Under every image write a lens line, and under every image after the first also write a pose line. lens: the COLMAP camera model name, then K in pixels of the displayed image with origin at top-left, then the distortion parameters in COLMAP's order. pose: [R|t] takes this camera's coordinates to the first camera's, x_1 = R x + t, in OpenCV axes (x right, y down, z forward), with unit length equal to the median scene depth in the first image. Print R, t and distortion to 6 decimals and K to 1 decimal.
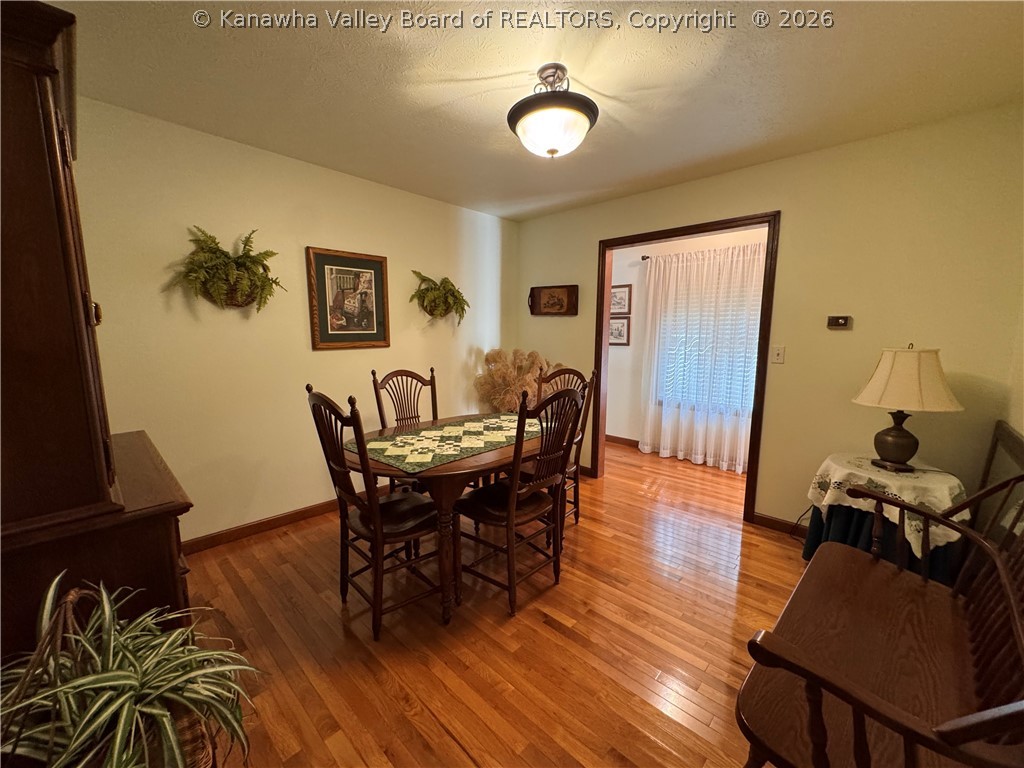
lens RADIAL K [[411.5, 0, 512.0], [0, 411.5, 384.0], [0, 0, 1]] dist [-0.002137, -0.000075]
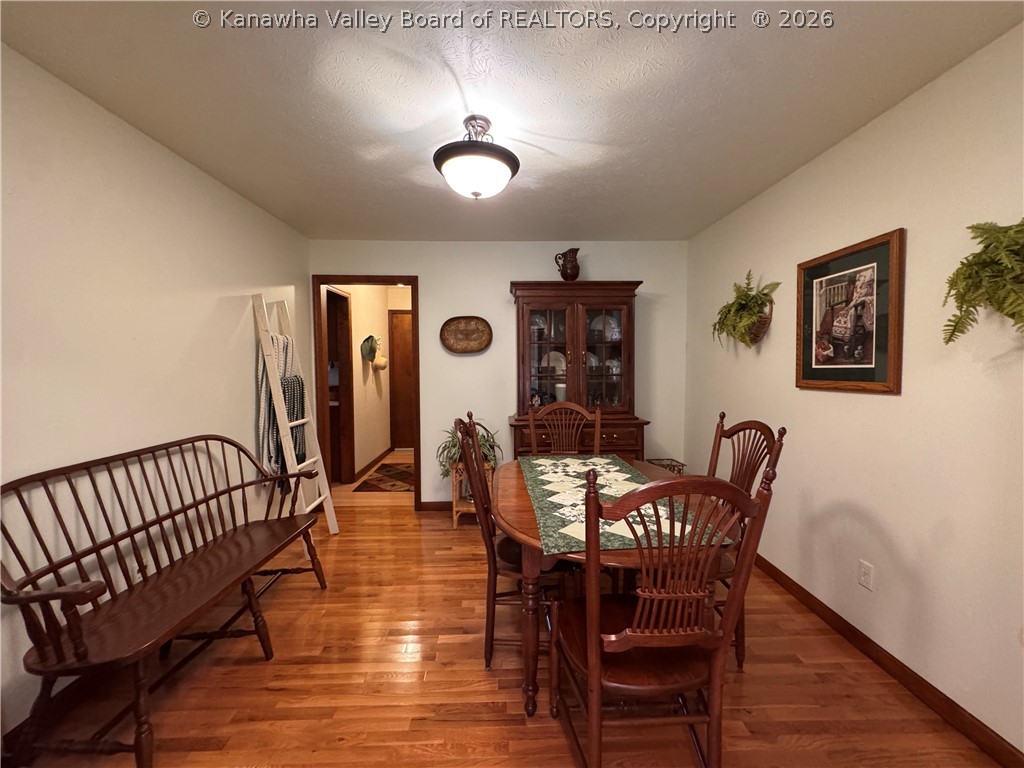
lens RADIAL K [[411.5, 0, 512.0], [0, 411.5, 384.0], [0, 0, 1]] dist [-0.002137, -0.000075]
pose [[-0.708182, 0.028875, -0.705440, 0.480450], [-0.090048, 0.987310, 0.130810, -0.142708], [0.700264, 0.156160, -0.696594, 1.141990]]
